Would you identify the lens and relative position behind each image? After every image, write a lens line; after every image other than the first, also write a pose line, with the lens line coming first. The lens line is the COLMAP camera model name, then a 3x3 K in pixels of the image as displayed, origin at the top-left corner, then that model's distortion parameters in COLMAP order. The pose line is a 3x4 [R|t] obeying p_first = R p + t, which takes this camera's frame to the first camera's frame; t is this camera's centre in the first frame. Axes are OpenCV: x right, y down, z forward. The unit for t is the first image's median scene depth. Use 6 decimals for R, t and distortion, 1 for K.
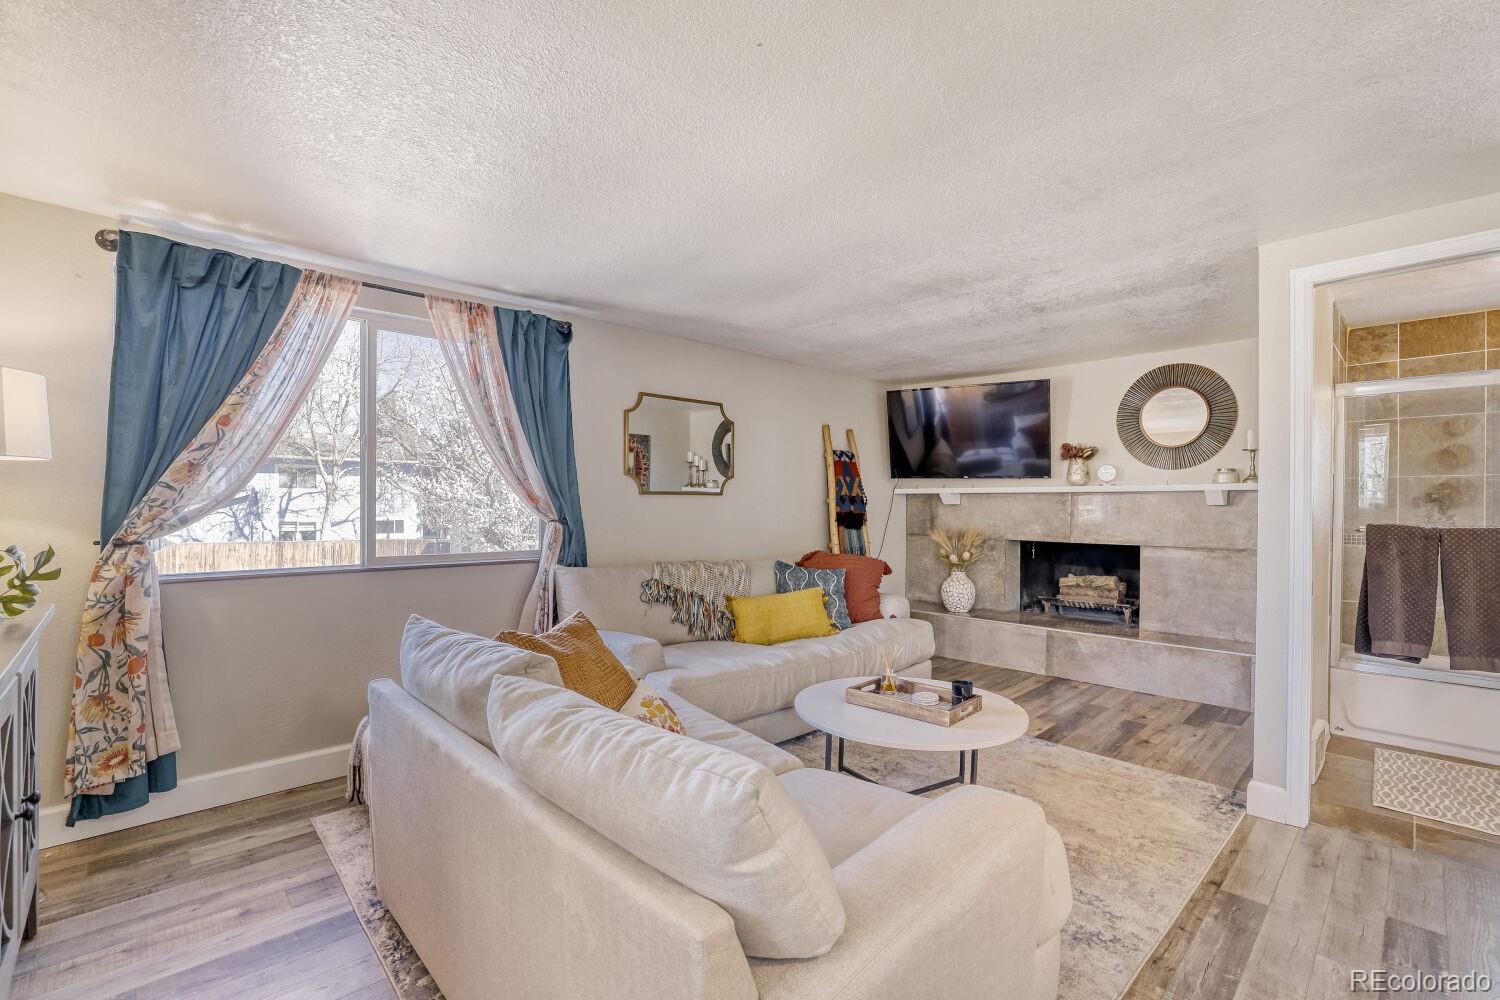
lens RADIAL K [[665.1, 0, 751.4], [0, 665.1, 508.6], [0, 0, 1]] dist [-0.028806, 0.006838]
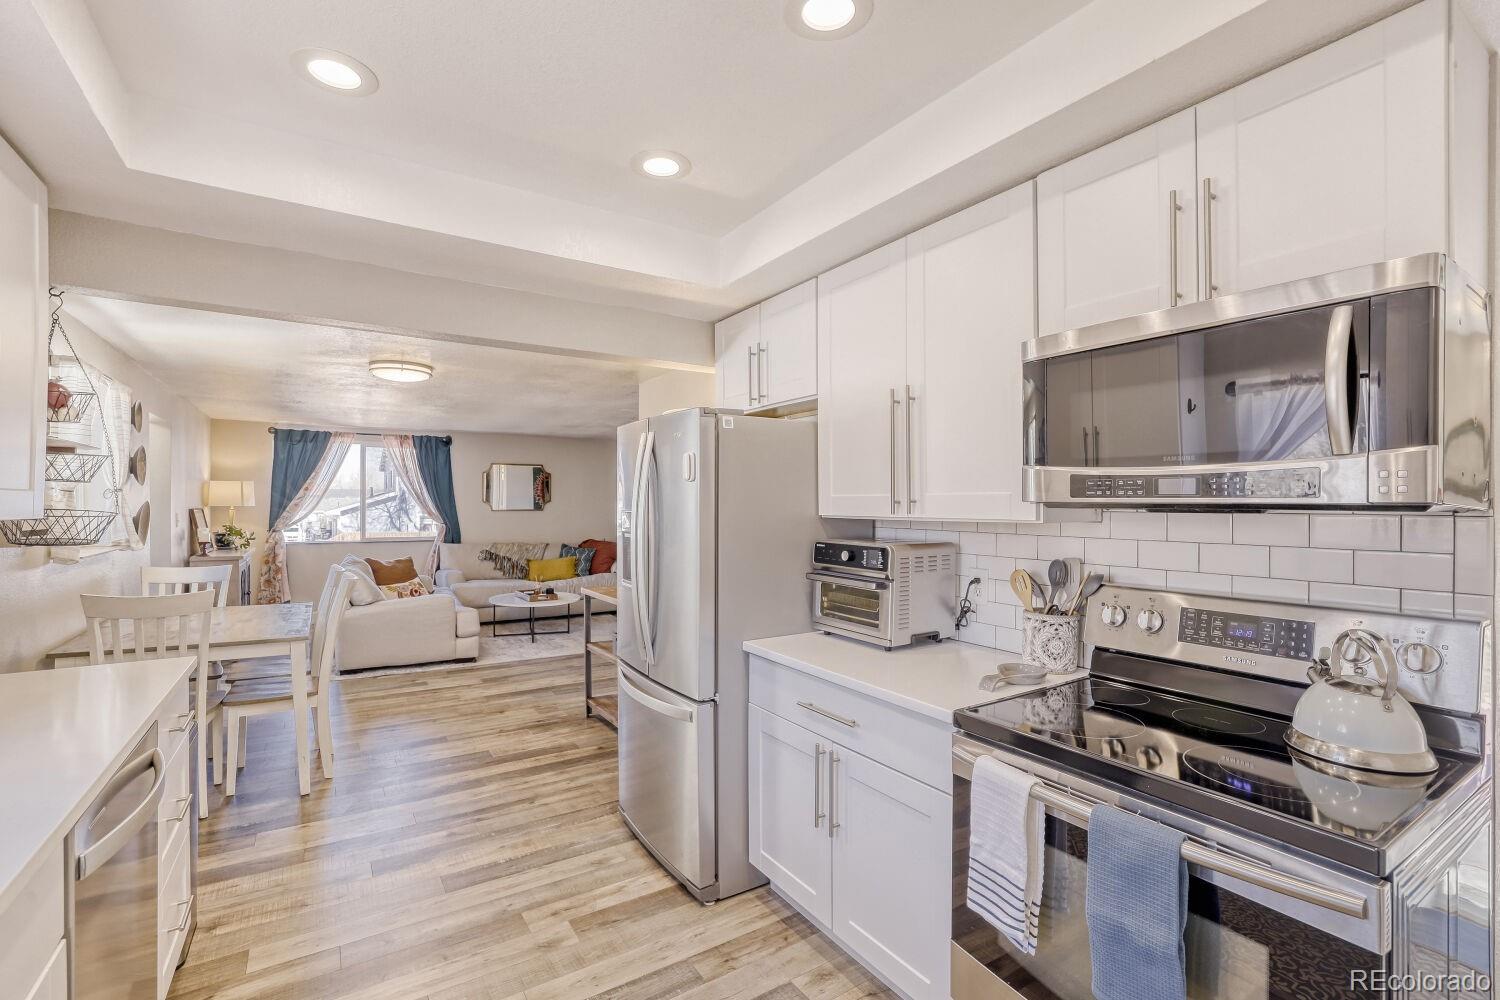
lens RADIAL K [[665.1, 0, 752.1], [0, 665.1, 503.0], [0, 0, 1]] dist [-0.028806, 0.006838]
pose [[0.983359, 0.002641, -0.181656, 1.644026], [-0.003057, 0.999993, -0.002010, -0.071639], [0.181649, 0.002532, 0.983360, -1.483491]]
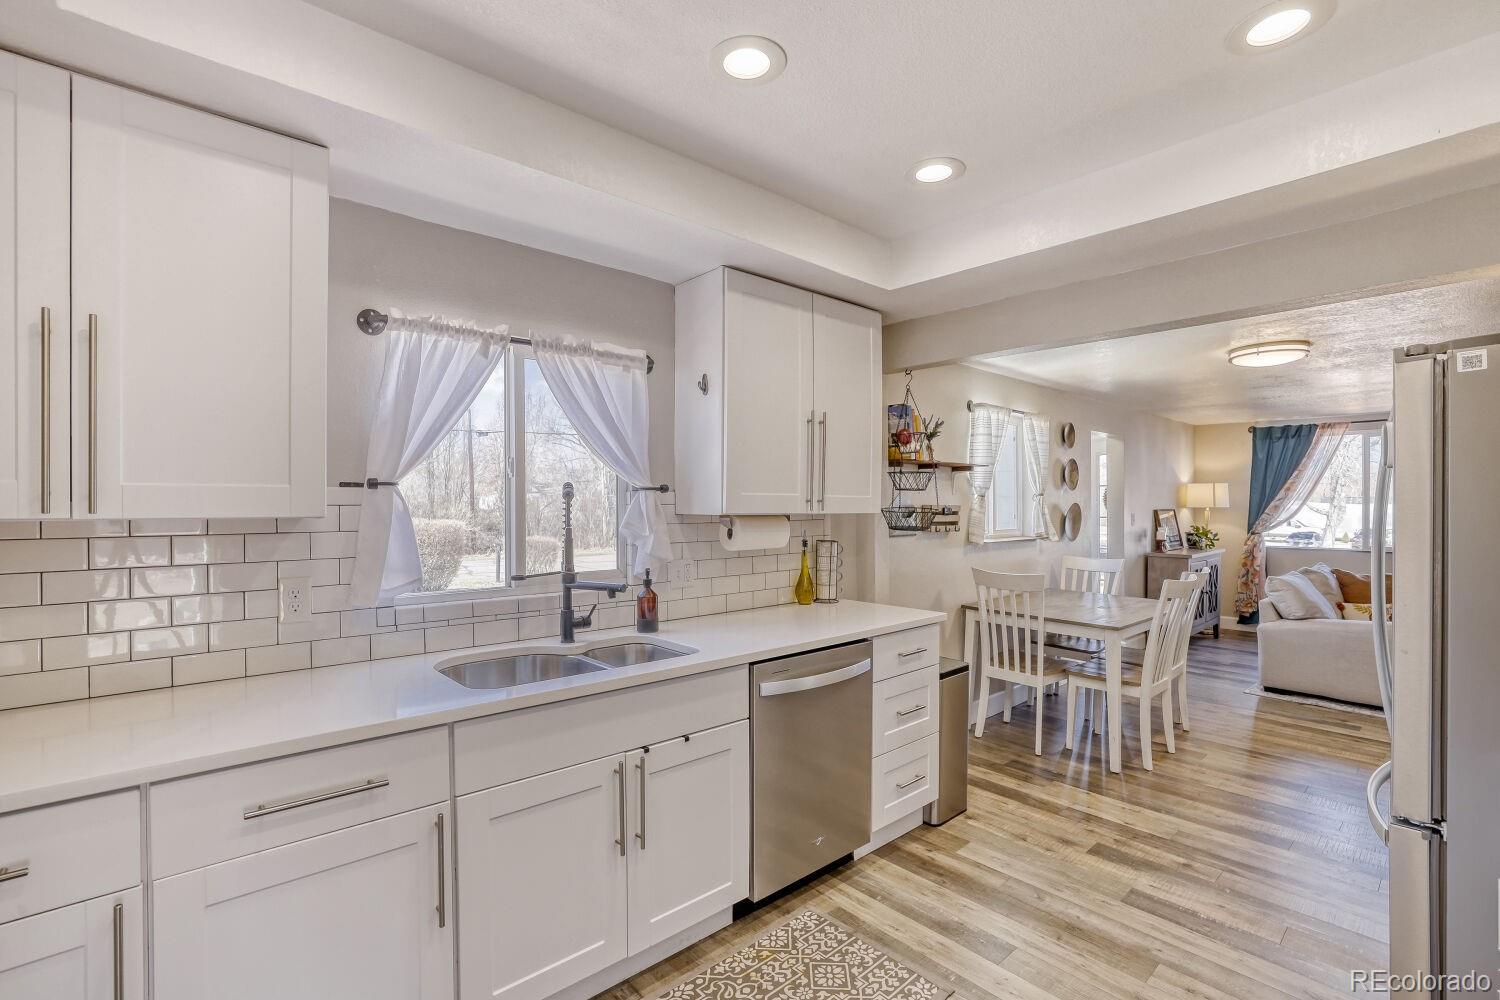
lens RADIAL K [[665.1, 0, 715.5], [0, 665.1, 505.7], [0, 0, 1]] dist [-0.028806, 0.006838]
pose [[-0.052977, 0.002952, -0.998591, 1.963661], [-0.001630, 0.999994, 0.003043, -0.070468], [0.998594, 0.001789, -0.052972, -1.180594]]
